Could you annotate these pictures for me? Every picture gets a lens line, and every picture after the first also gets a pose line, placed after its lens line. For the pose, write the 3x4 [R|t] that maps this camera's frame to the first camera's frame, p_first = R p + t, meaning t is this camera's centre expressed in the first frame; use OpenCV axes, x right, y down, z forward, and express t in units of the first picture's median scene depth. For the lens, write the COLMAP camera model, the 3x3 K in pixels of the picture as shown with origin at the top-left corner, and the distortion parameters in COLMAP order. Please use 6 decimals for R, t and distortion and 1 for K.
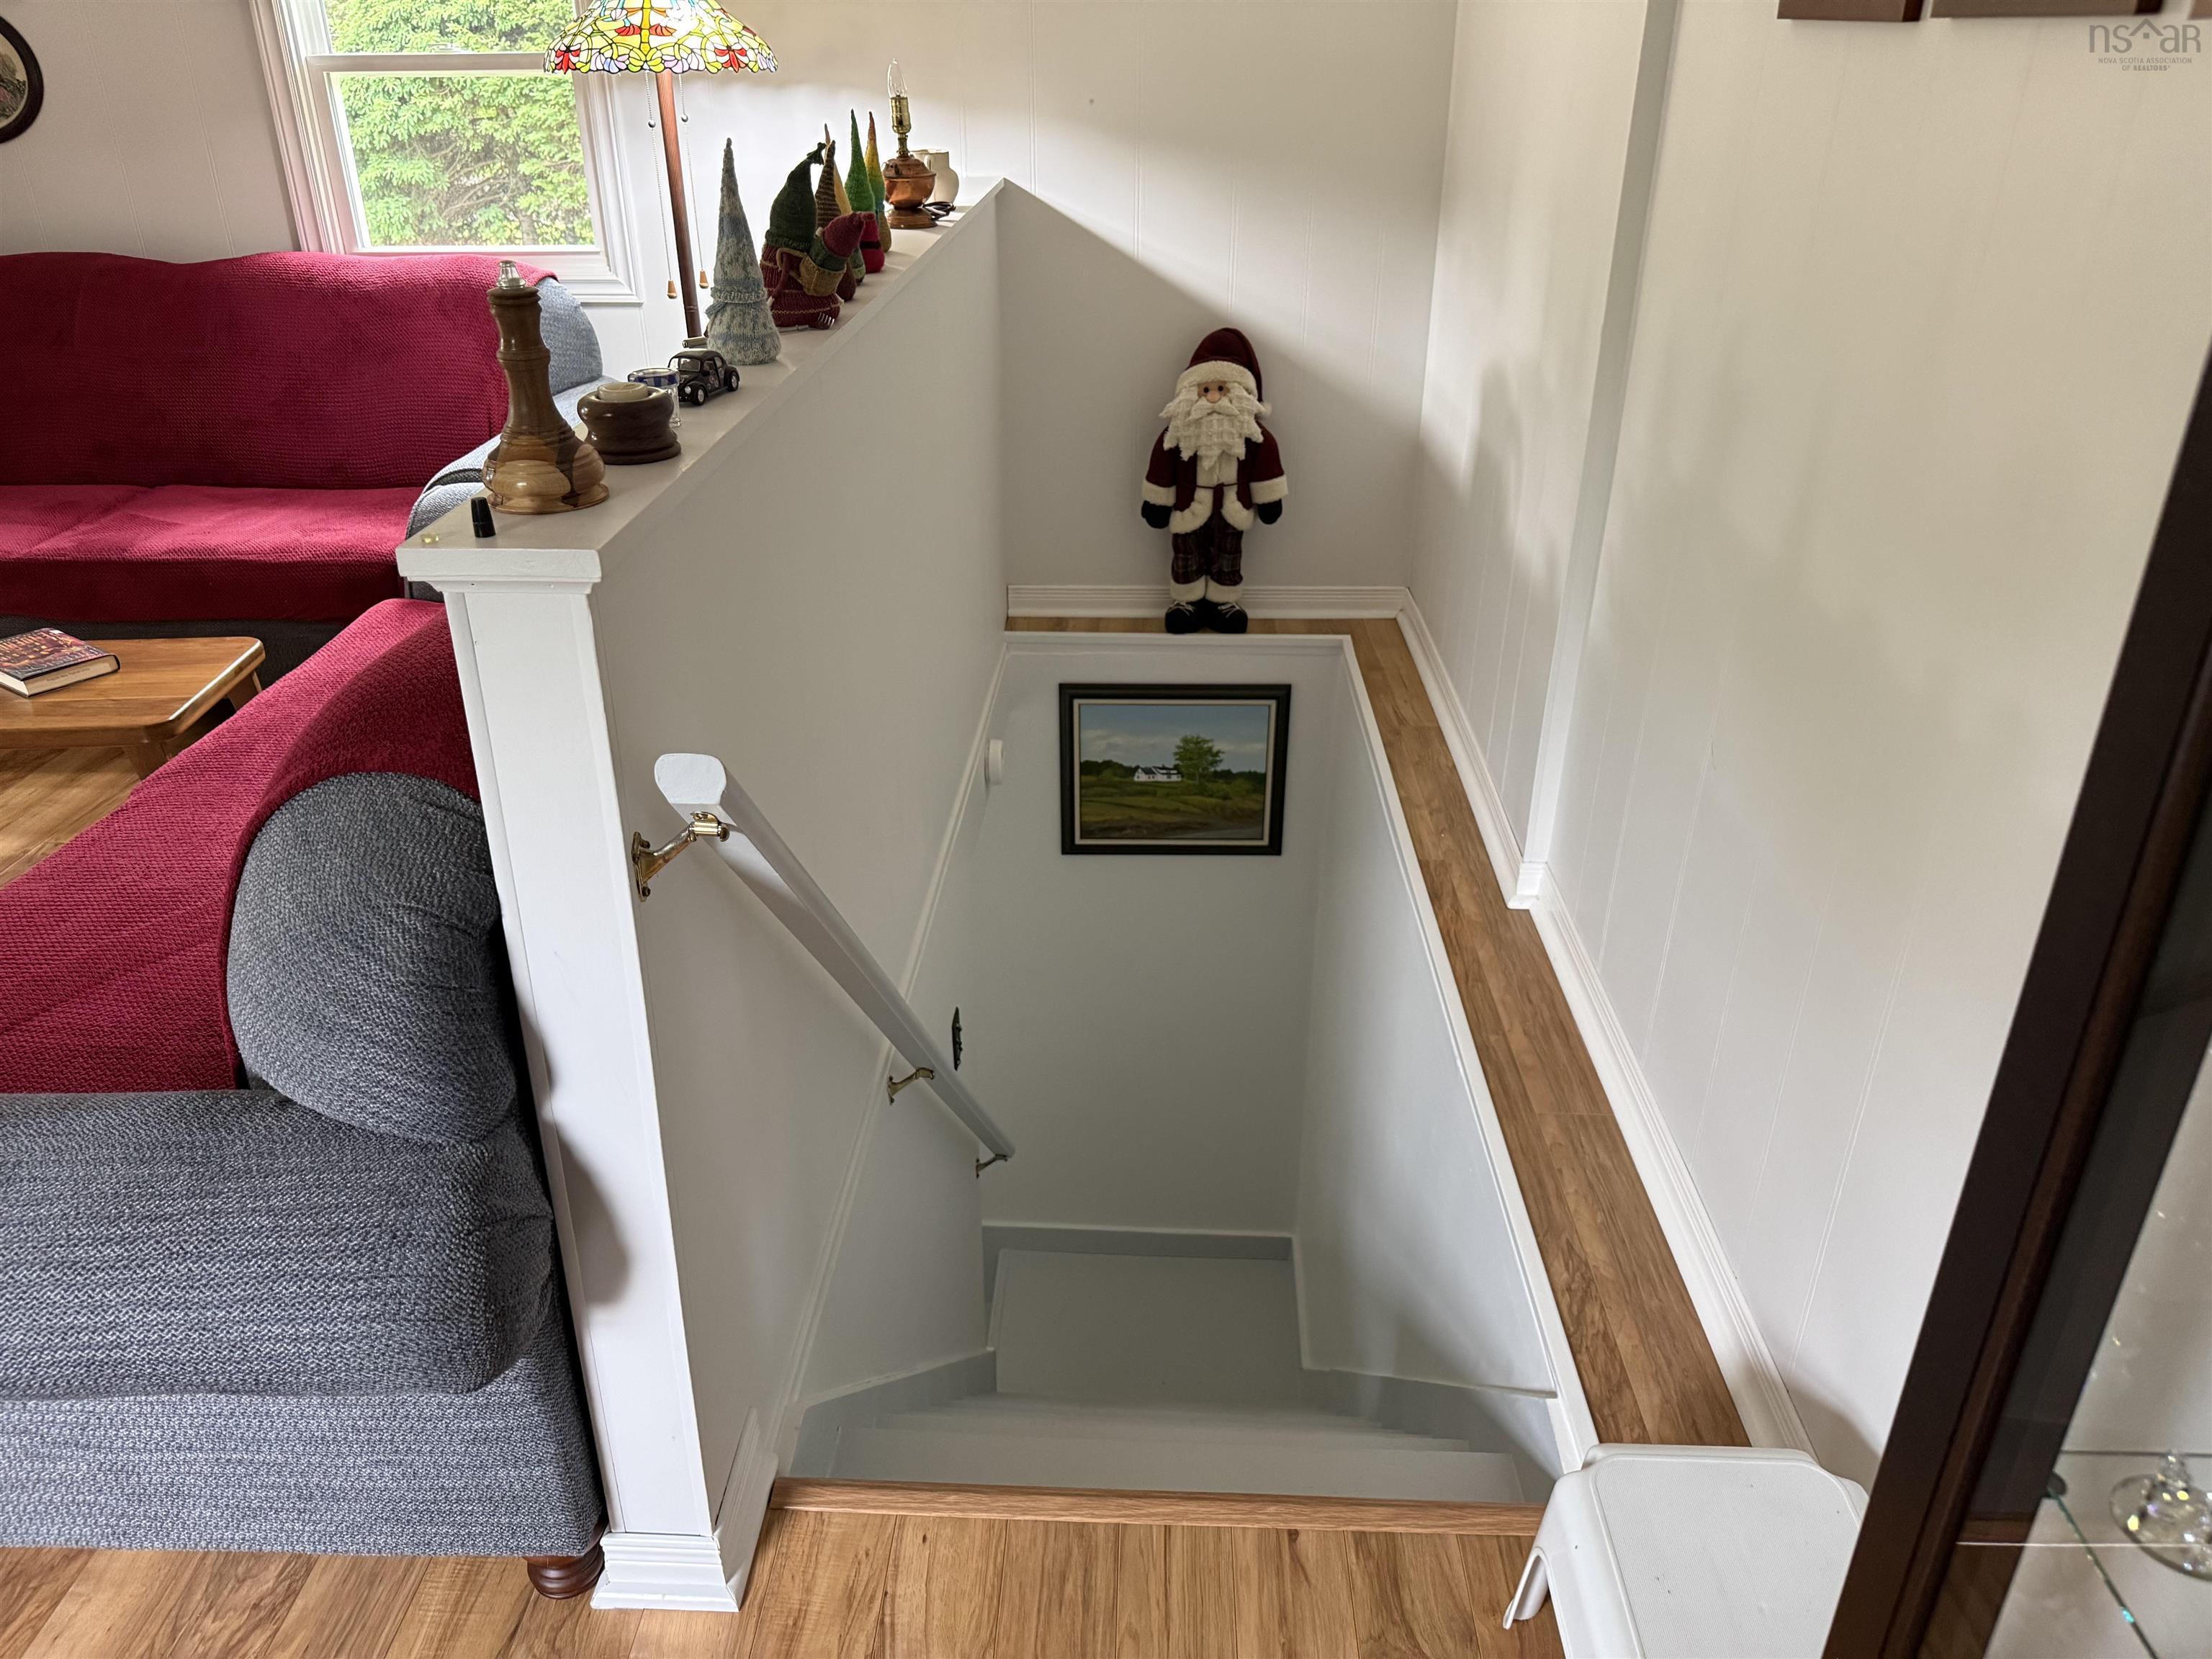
lens RADIAL K [[1548.5, 0, 1106.4], [0, 1548.5, 806.5], [0, 0, 1]] dist [0.031276, -0.041392]
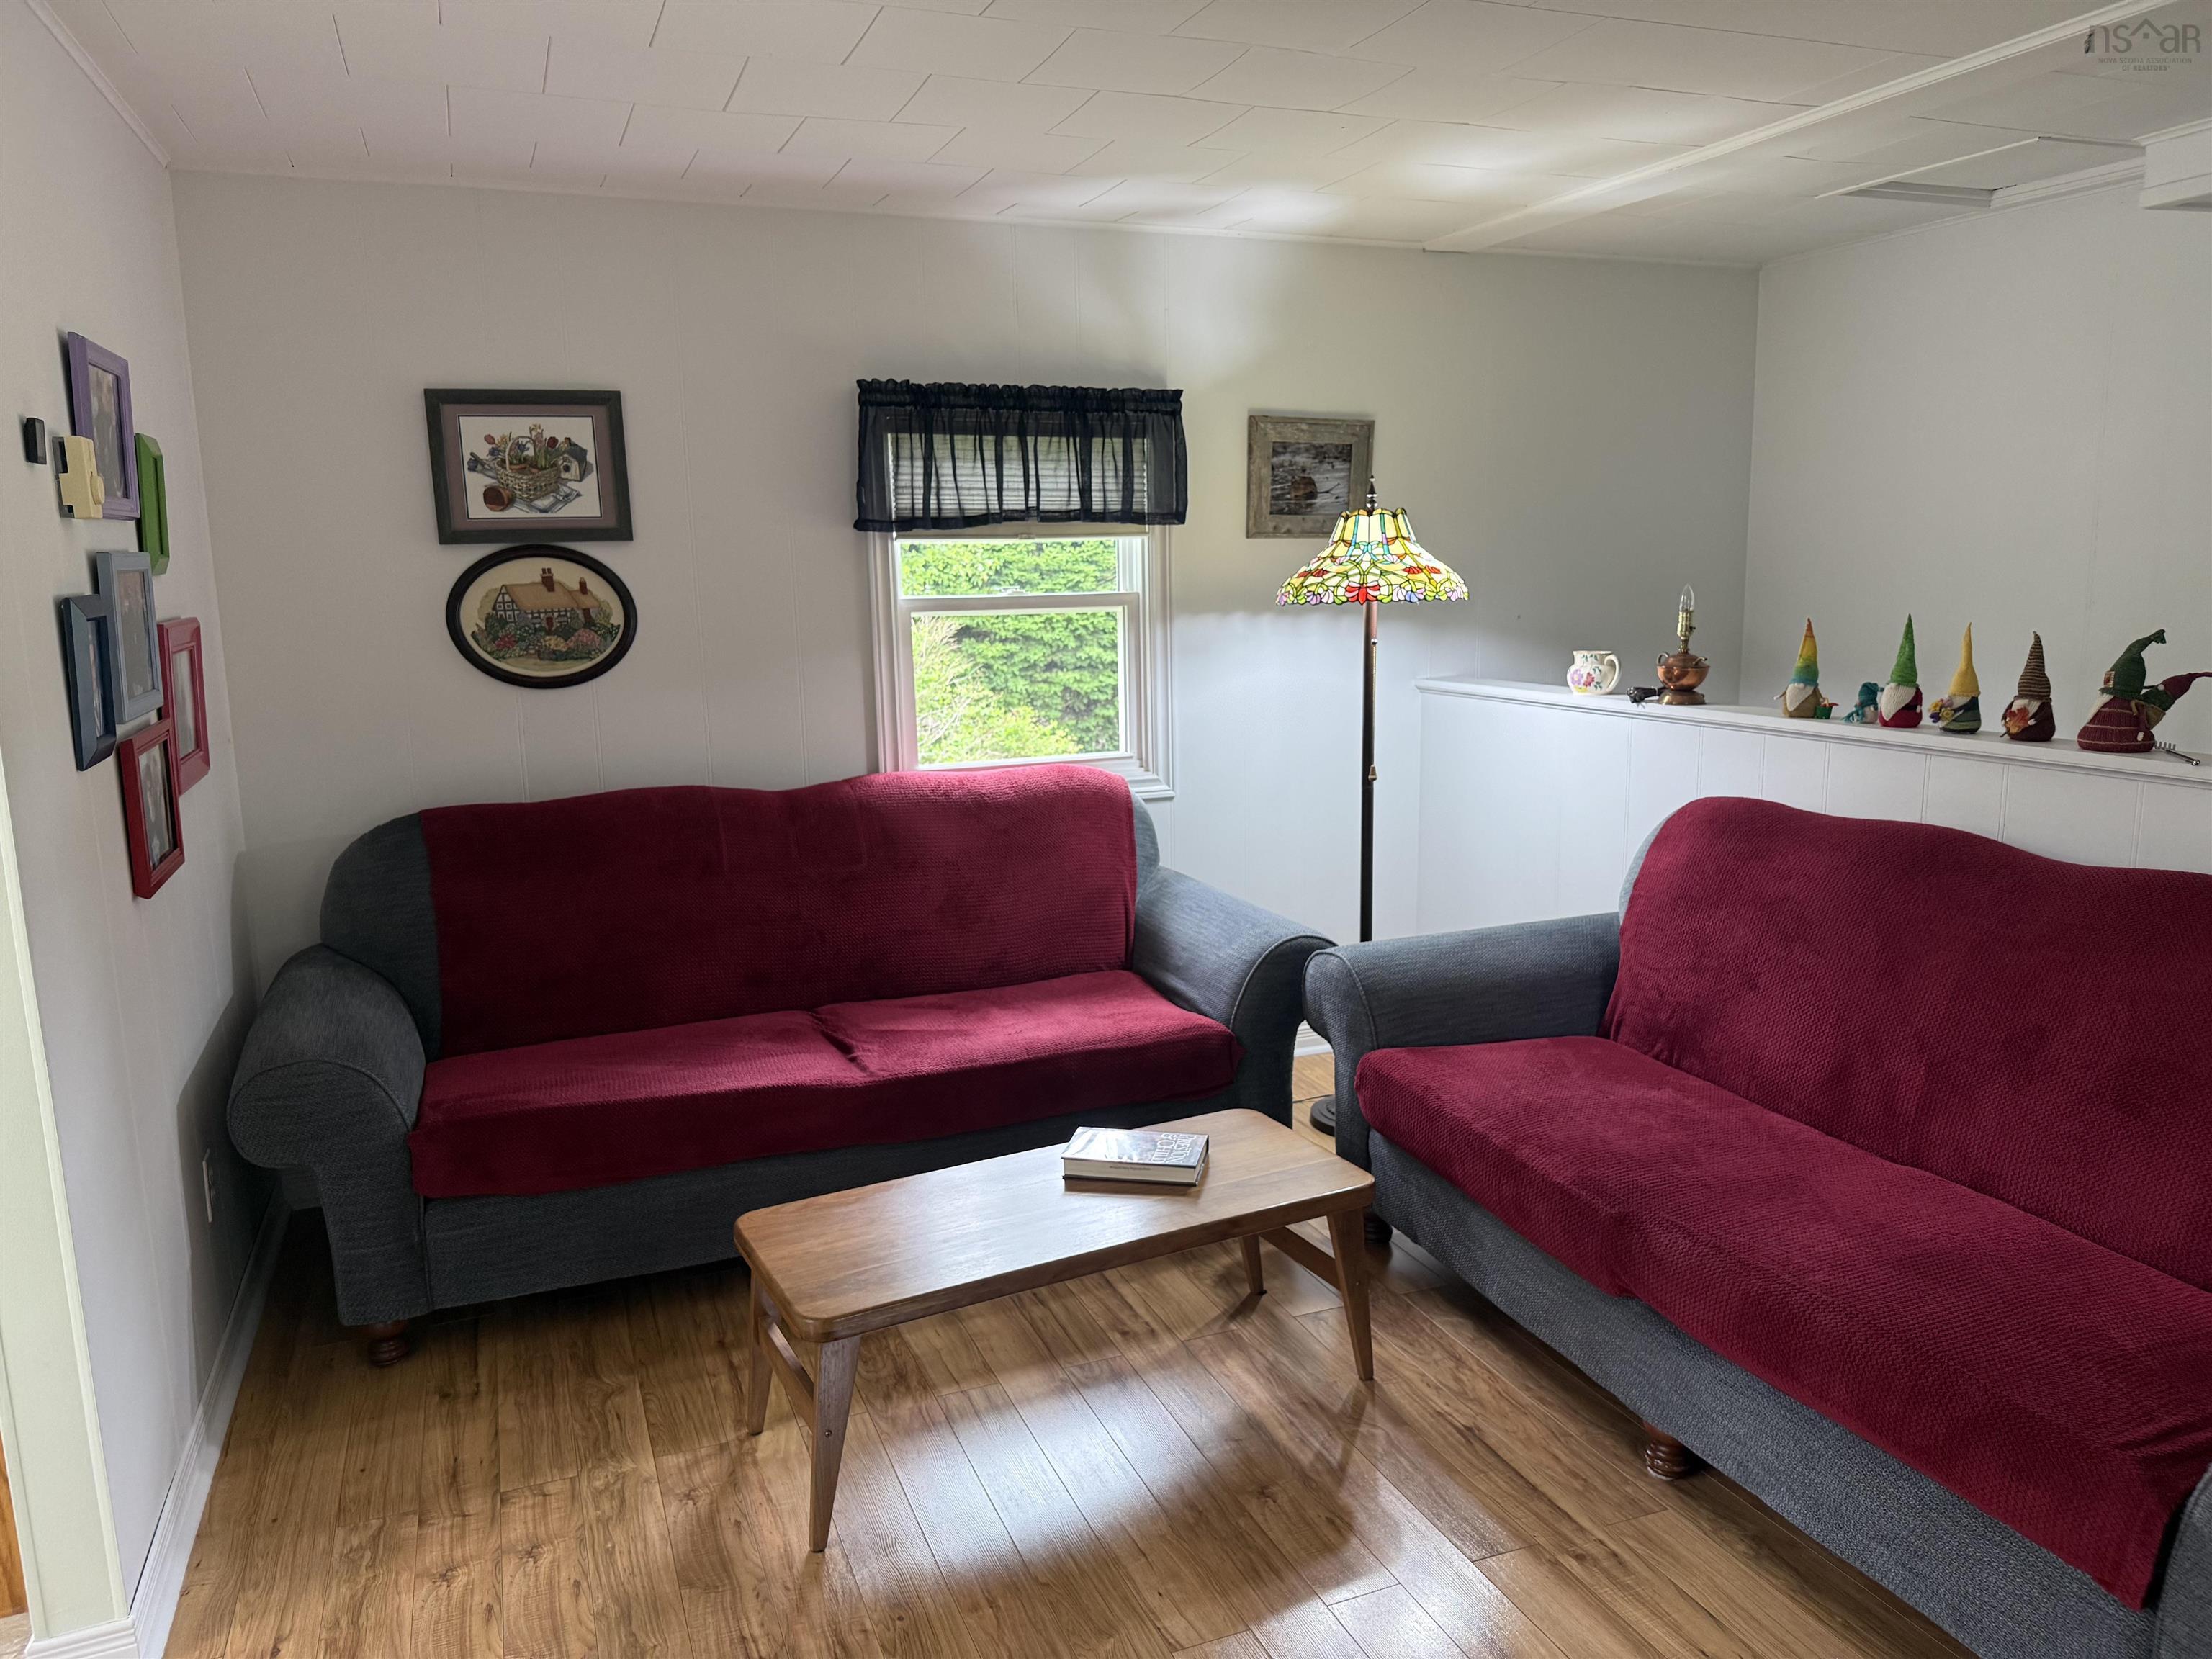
lens RADIAL K [[1548.5, 0, 1109.9], [0, 1548.5, 839.7], [0, 0, 1]] dist [0.031276, -0.041392]
pose [[0.912040, -0.083288, 0.401556, -1.887888], [0.194879, 0.949562, -0.245671, -0.080227], [-0.360840, 0.302317, 0.882269, 0.134091]]
